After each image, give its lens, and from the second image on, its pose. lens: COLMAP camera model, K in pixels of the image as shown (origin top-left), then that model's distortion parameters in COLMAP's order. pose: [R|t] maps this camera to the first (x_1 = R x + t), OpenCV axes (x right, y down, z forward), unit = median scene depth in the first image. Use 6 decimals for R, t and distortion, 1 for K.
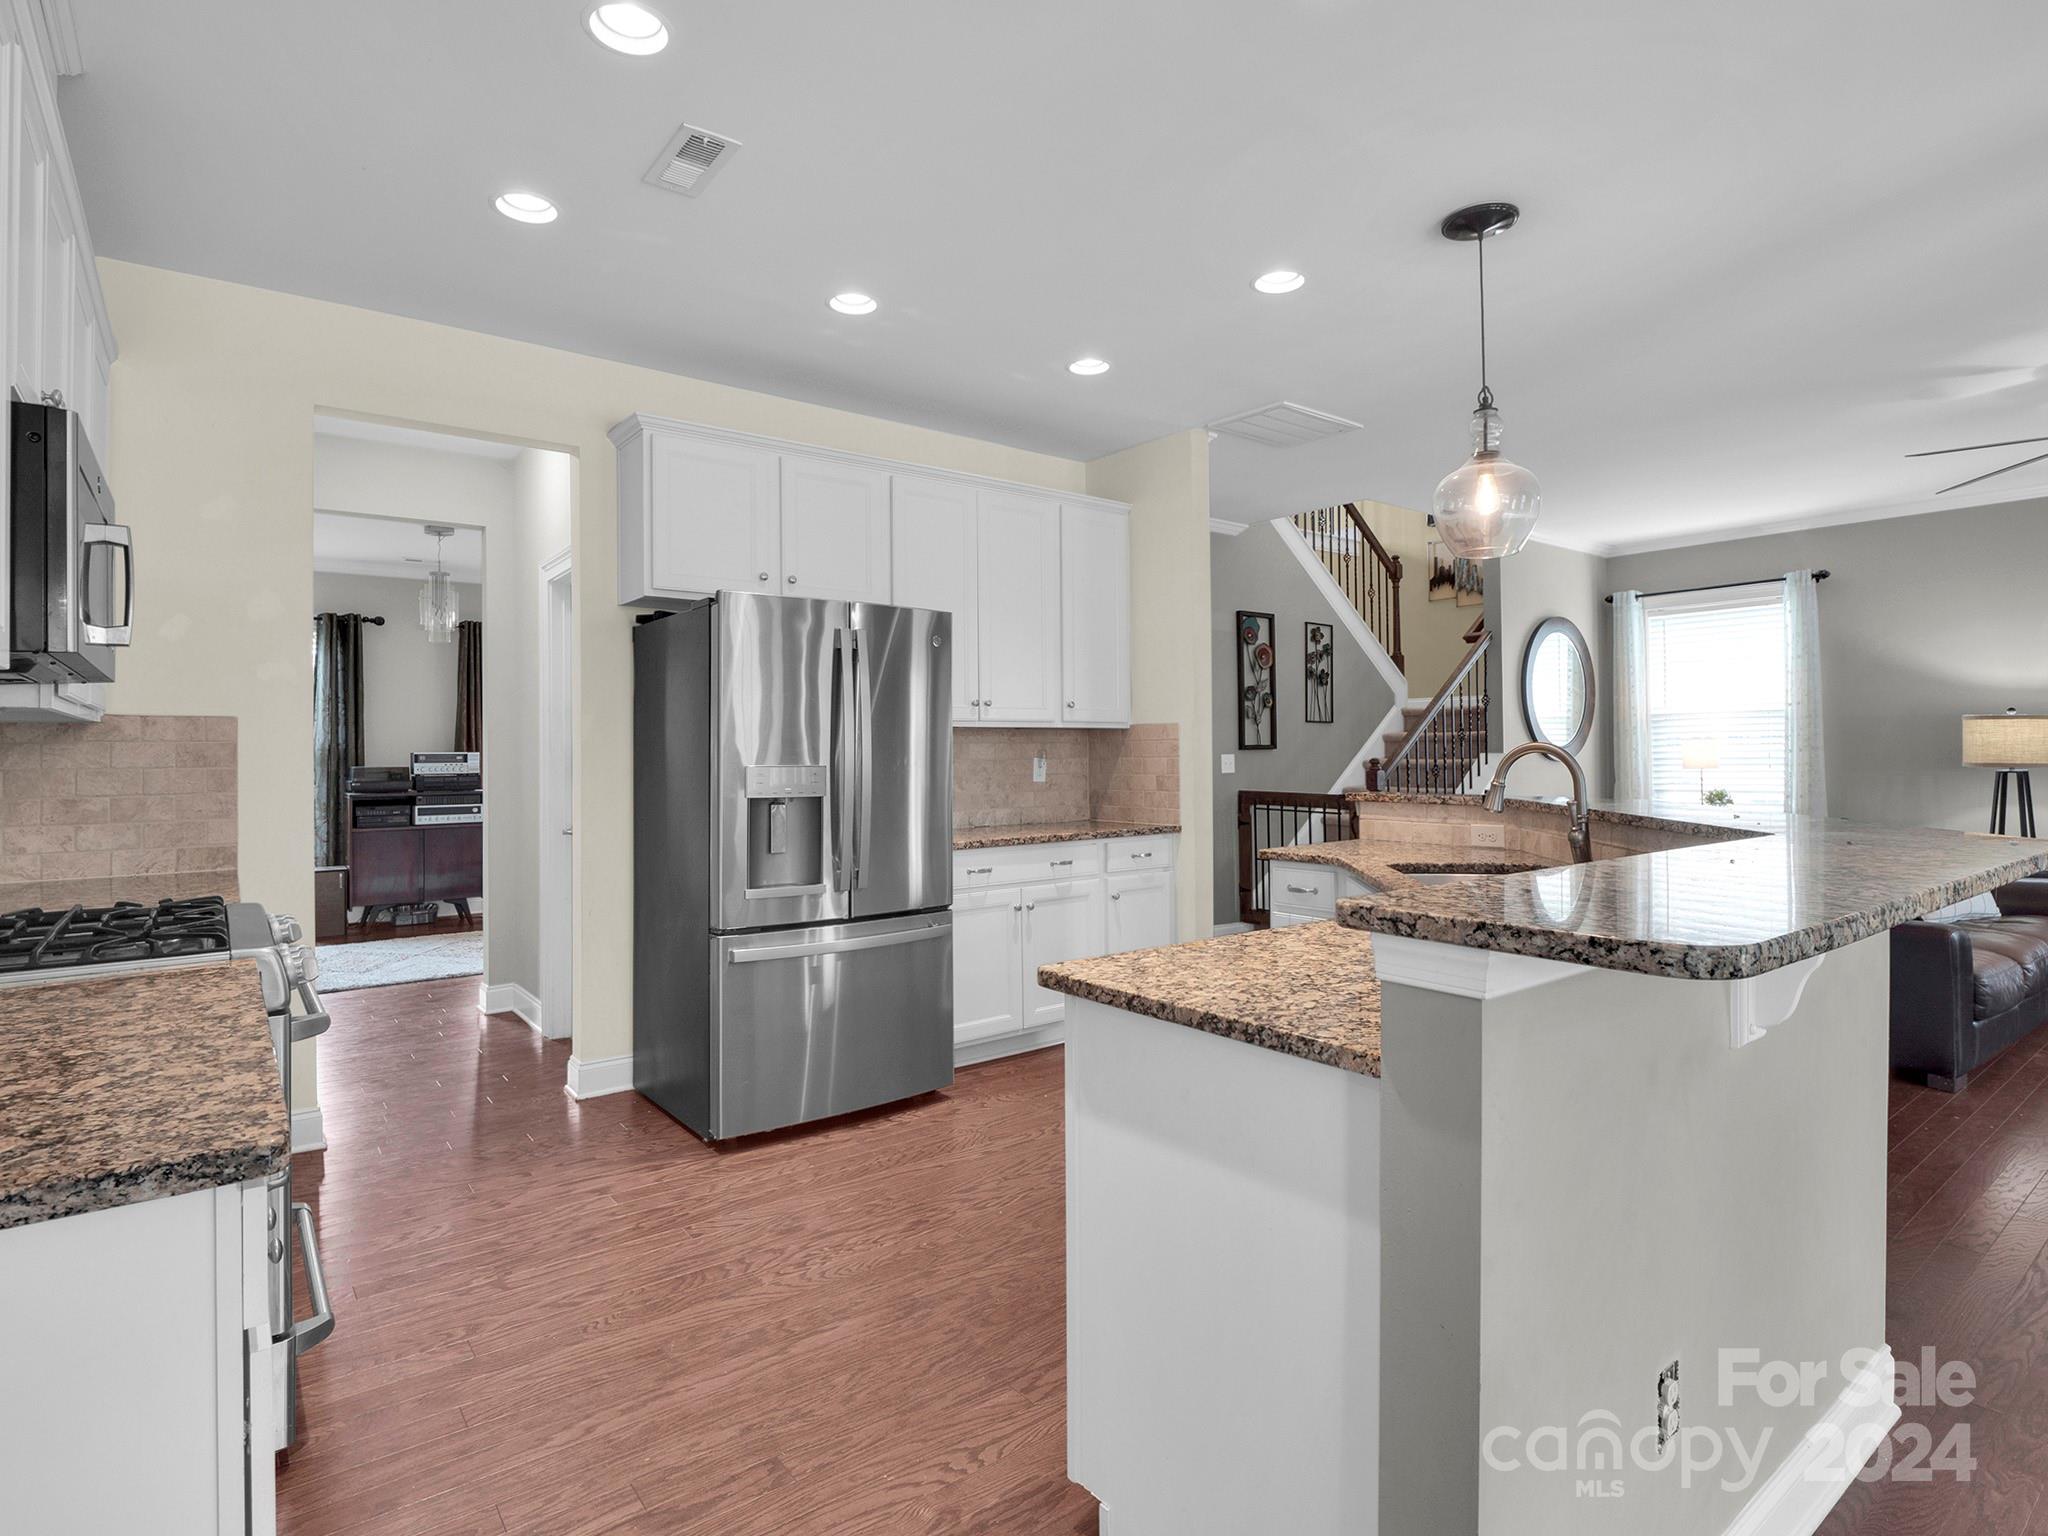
lens RADIAL K [[1054.8, 0, 1023.6], [0, 1054.8, 741.2], [0, 0, 1]] dist [-0.004829, -0.003726]
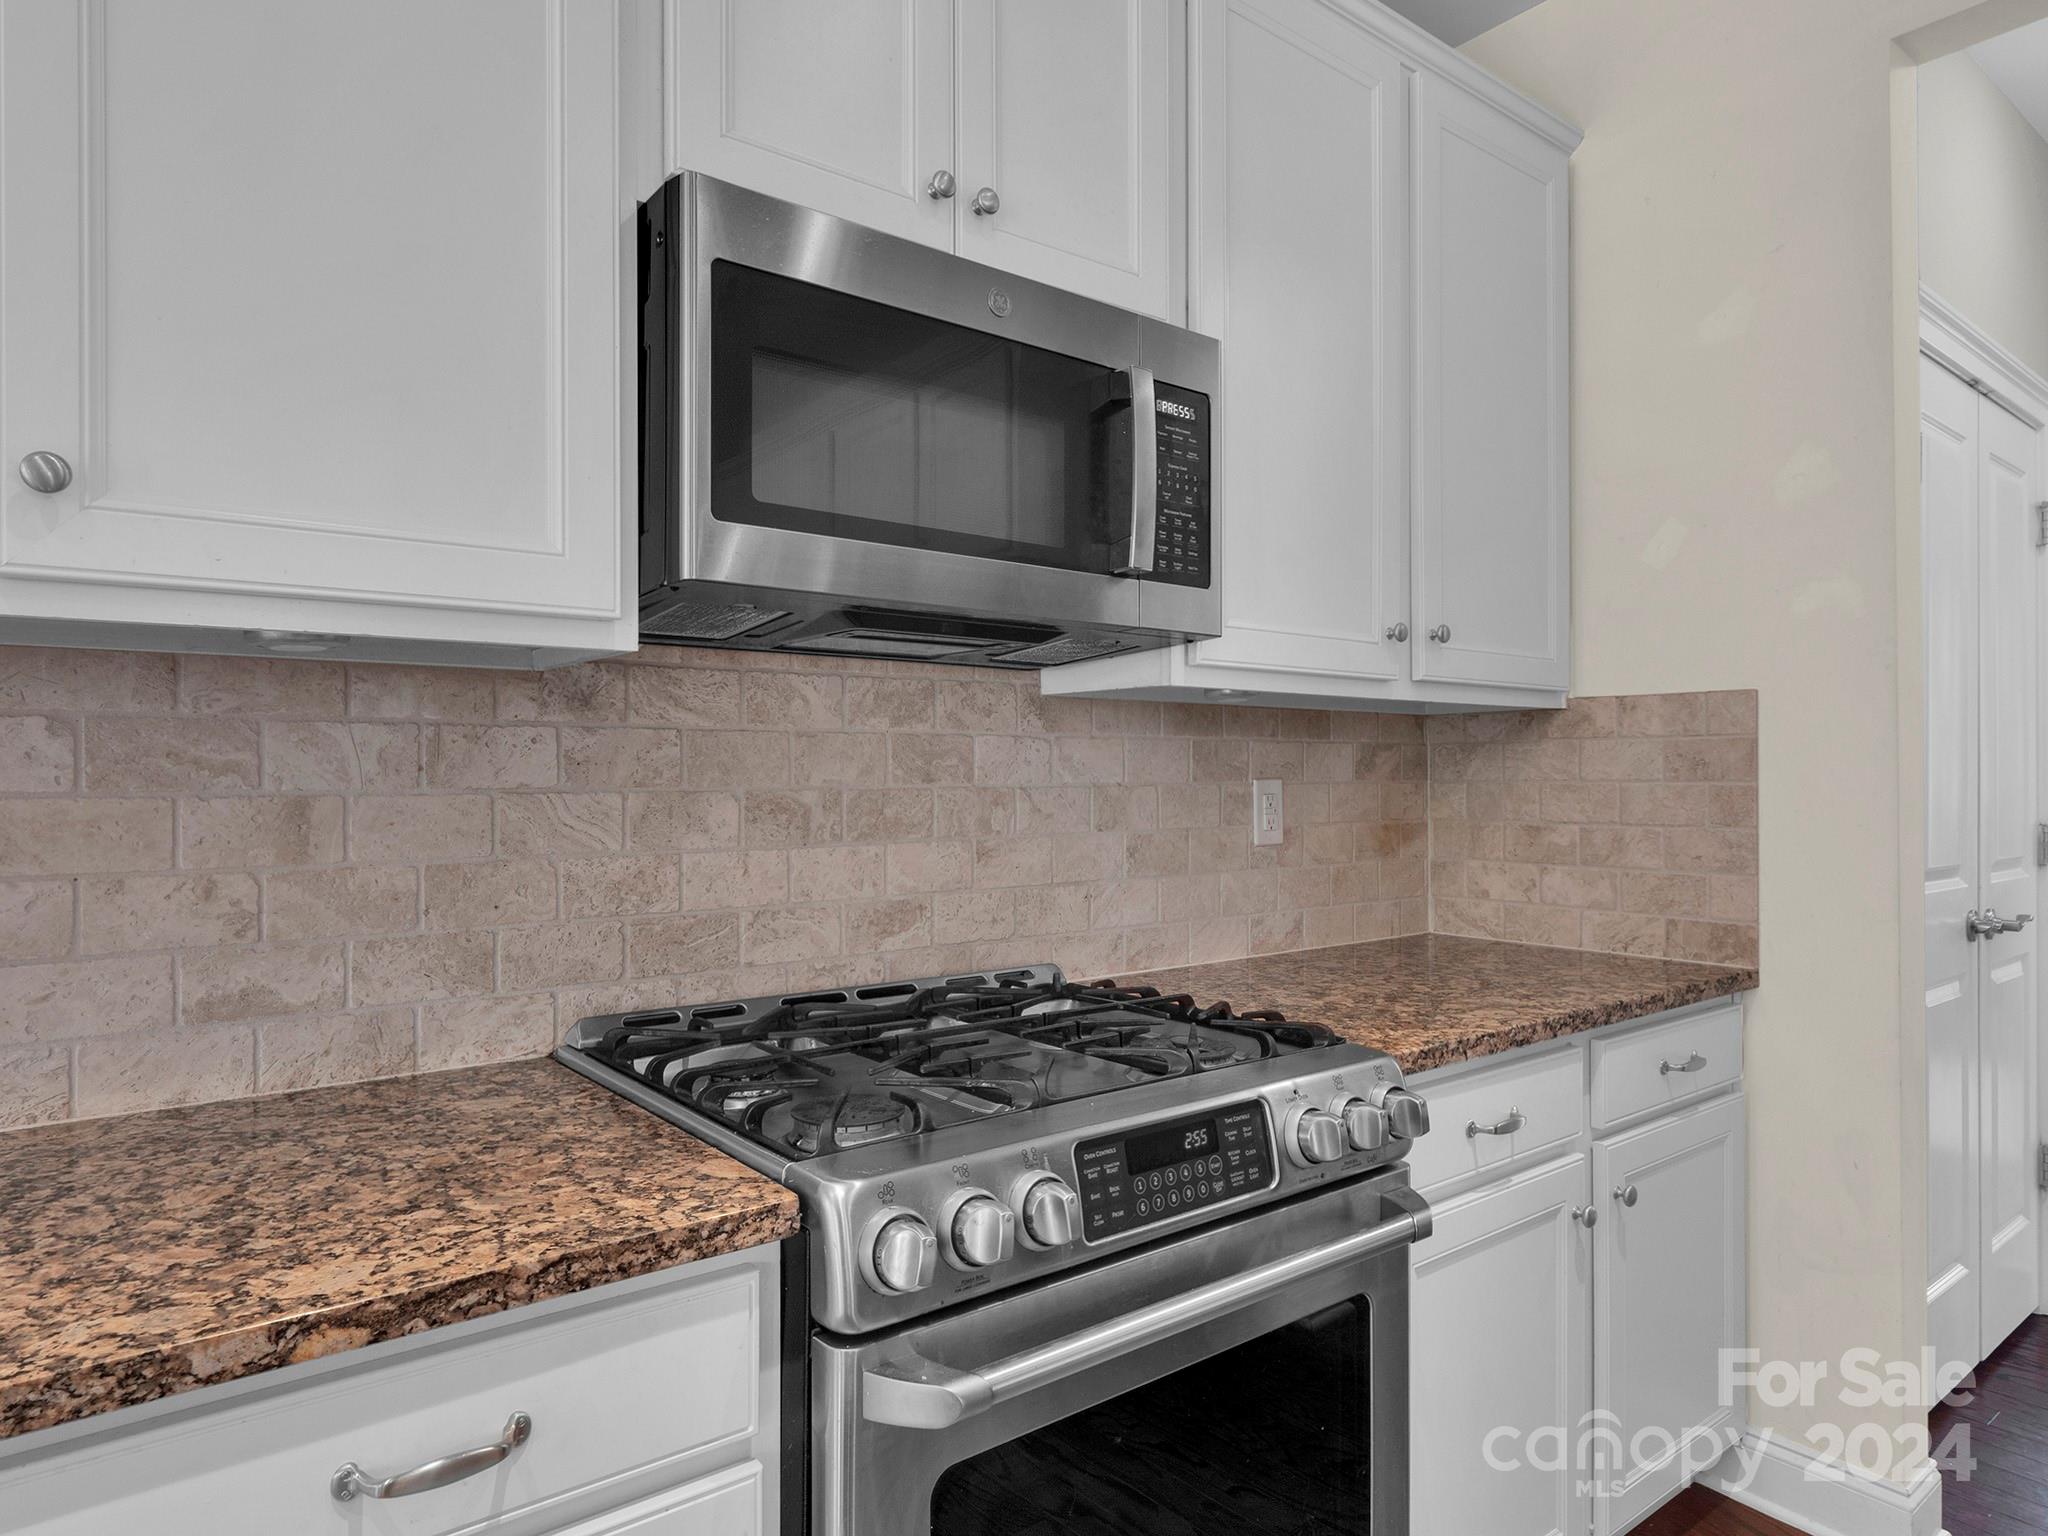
lens RADIAL K [[1227.0, 0, 1006.7], [0, 1227.0, 767.7], [0, 0, 1]] dist [0.000127, 0.000587]
pose [[0.007705, 0.006137, -0.999951, -0.099937], [0.009530, 0.999935, 0.006210, 0.008230], [0.999925, -0.009577, 0.007646, 0.524098]]
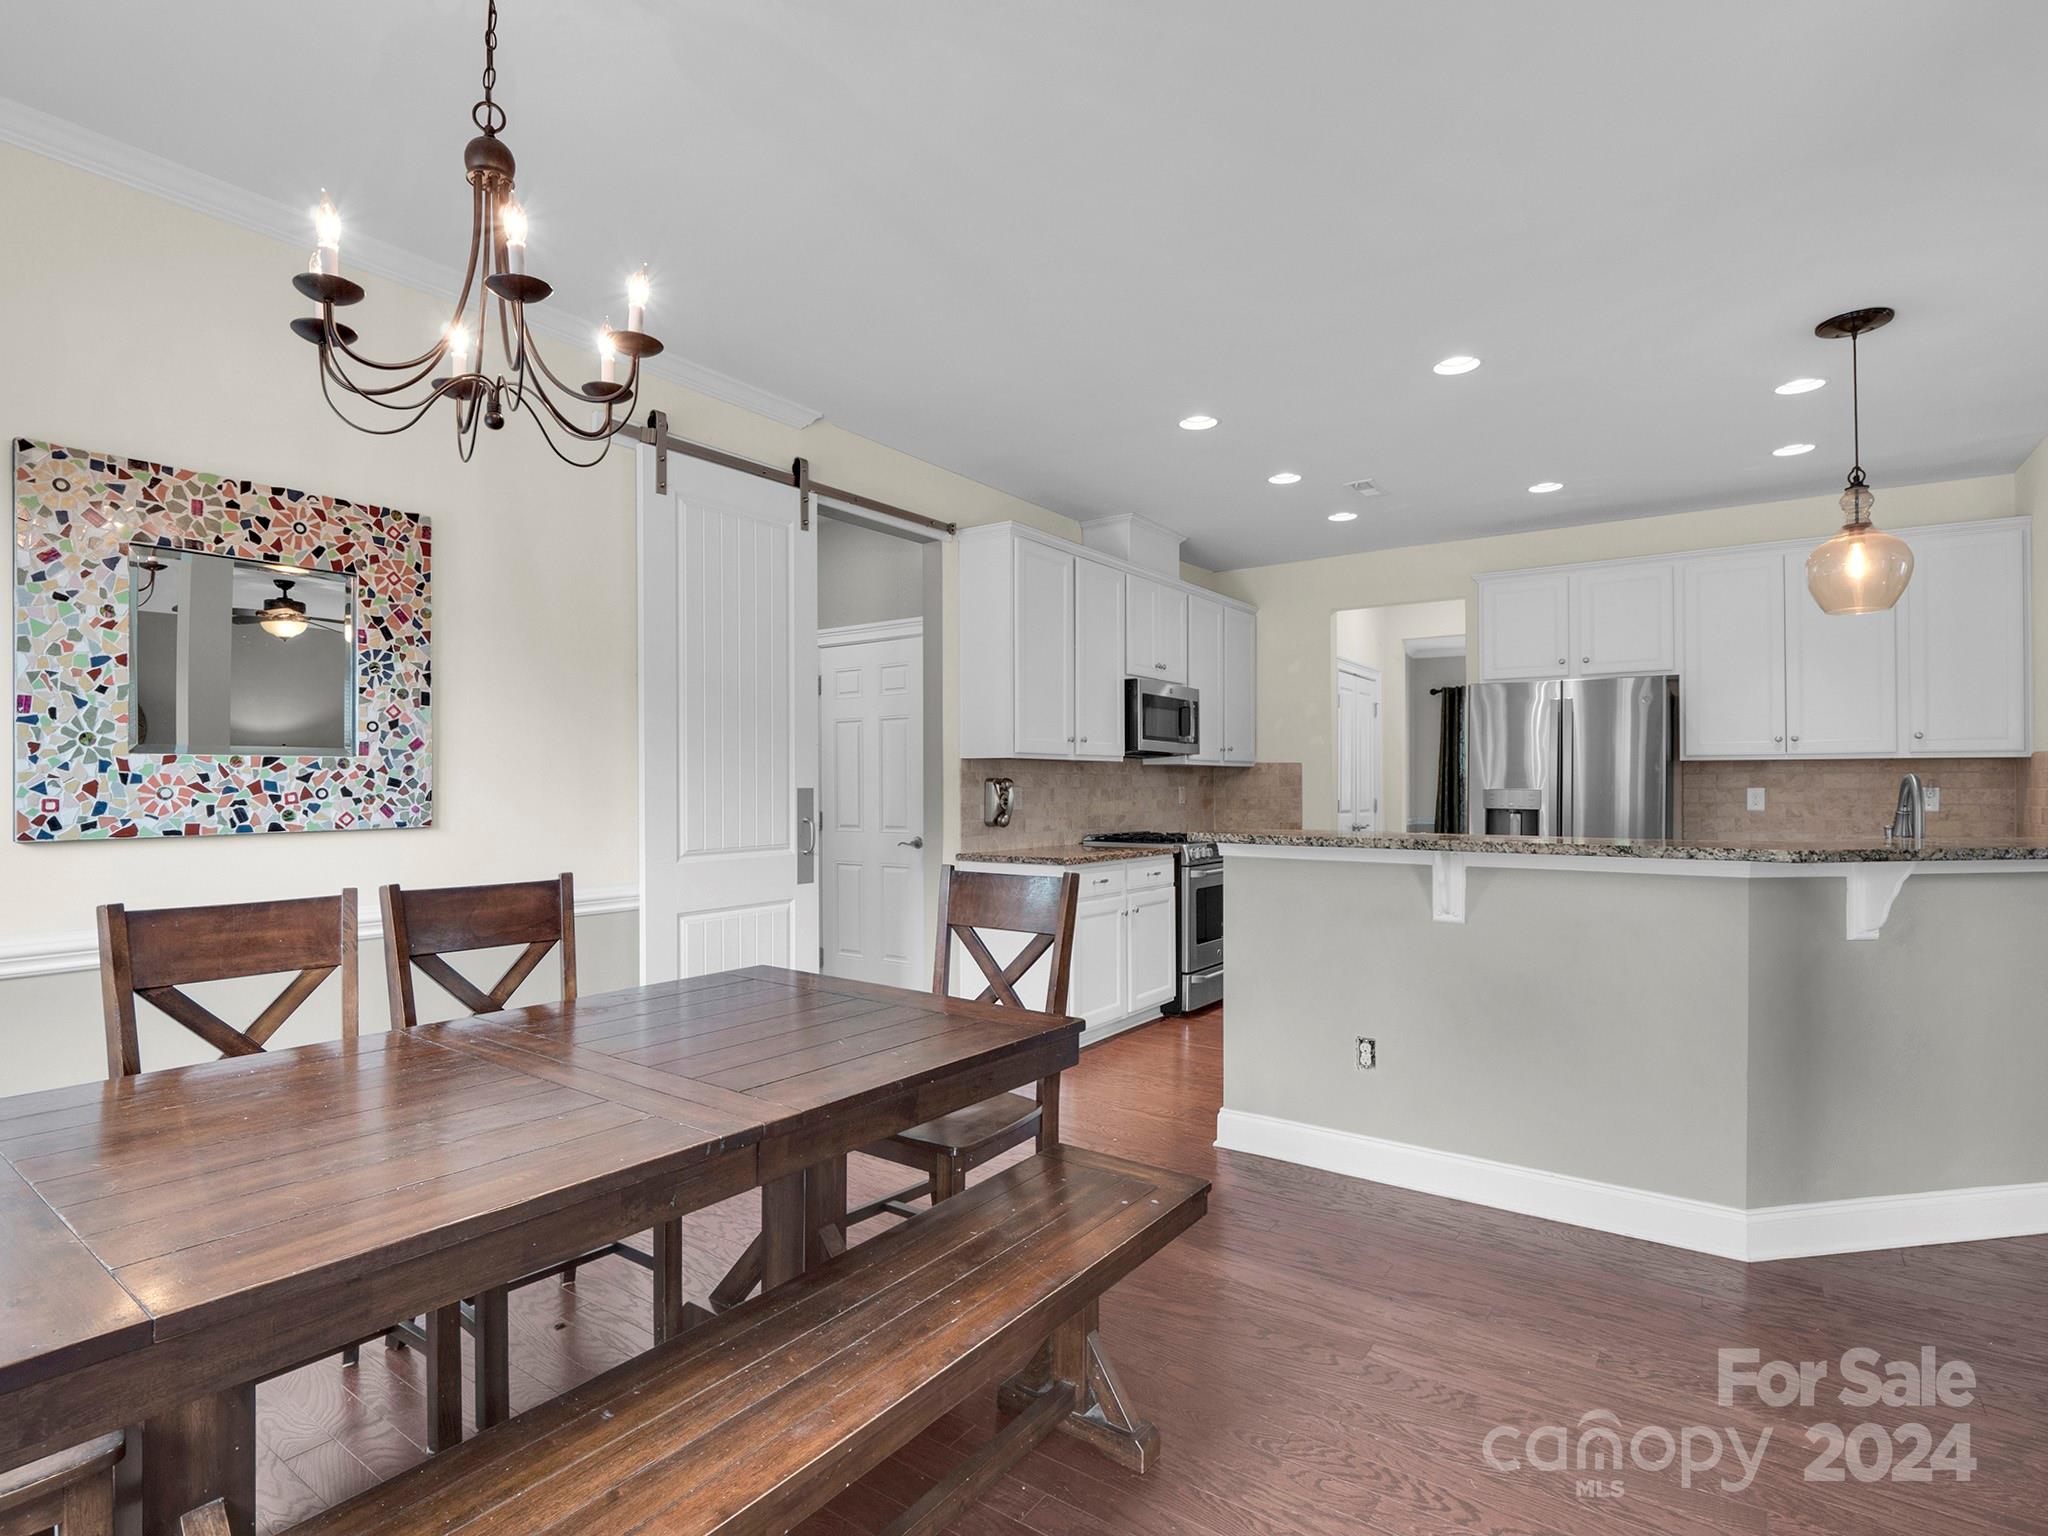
lens RADIAL K [[1036.8, 0, 1006.0], [0, 1036.8, 777.3], [0, 0, 1]] dist [-0.007704, -0.005096]
pose [[0.289991, 0.000446, -0.957029, 0.964723], [0.007446, 0.999969, 0.002723, -0.004081], [0.957000, -0.007916, 0.289979, -0.172101]]
